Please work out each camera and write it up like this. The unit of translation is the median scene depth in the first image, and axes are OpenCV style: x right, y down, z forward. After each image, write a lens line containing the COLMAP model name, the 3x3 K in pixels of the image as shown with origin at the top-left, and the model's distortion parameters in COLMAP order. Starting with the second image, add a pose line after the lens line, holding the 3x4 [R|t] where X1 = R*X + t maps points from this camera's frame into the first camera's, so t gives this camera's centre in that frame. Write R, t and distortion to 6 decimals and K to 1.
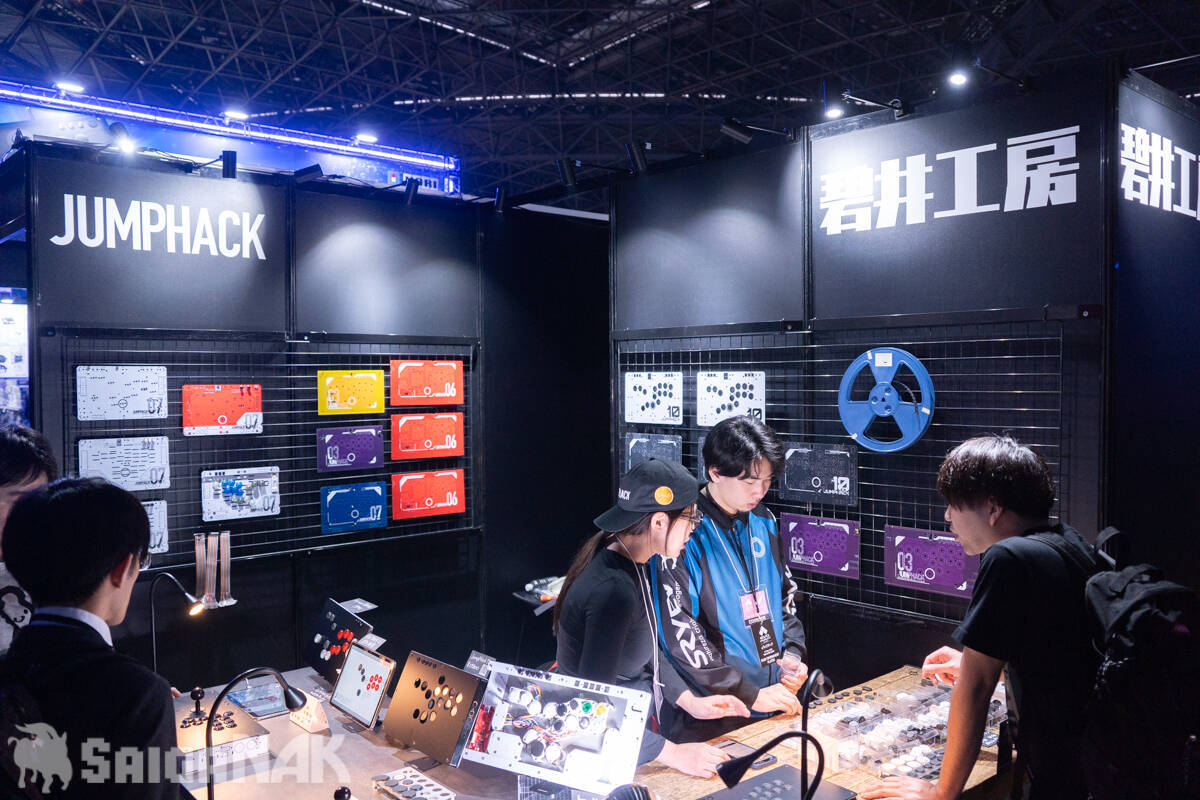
lens RADIAL K [[967.0, 0, 599.2], [0, 967.0, 401.7], [0, 0, 1]] dist [-0.072030, -0.000513]
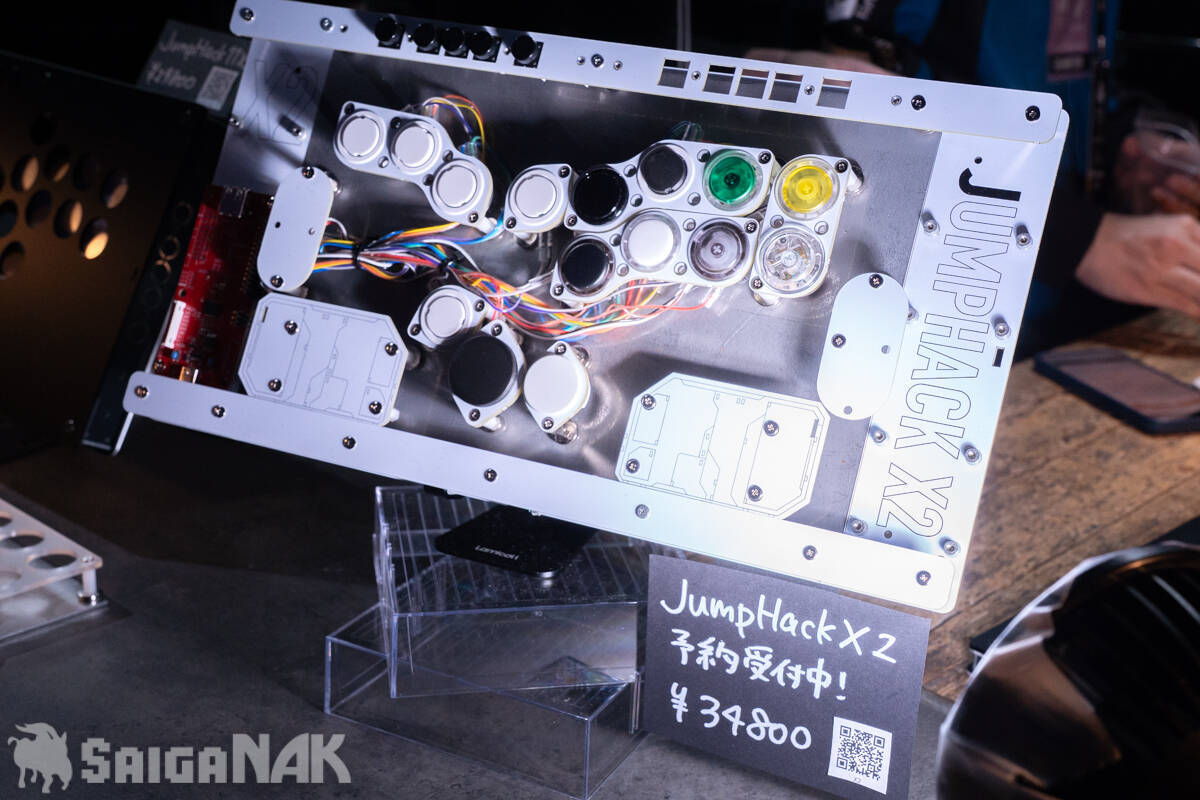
lens RADIAL K [[1465.6, 0, 599.0], [0, 1465.6, 398.7], [0, 0, 1]] dist [0.112995, 0.000000]
pose [[0.990667, 0.016443, 0.135311, -0.081575], [-0.058834, 0.947044, 0.315669, 0.259830], [-0.122955, -0.320683, 0.939172, 0.677446]]
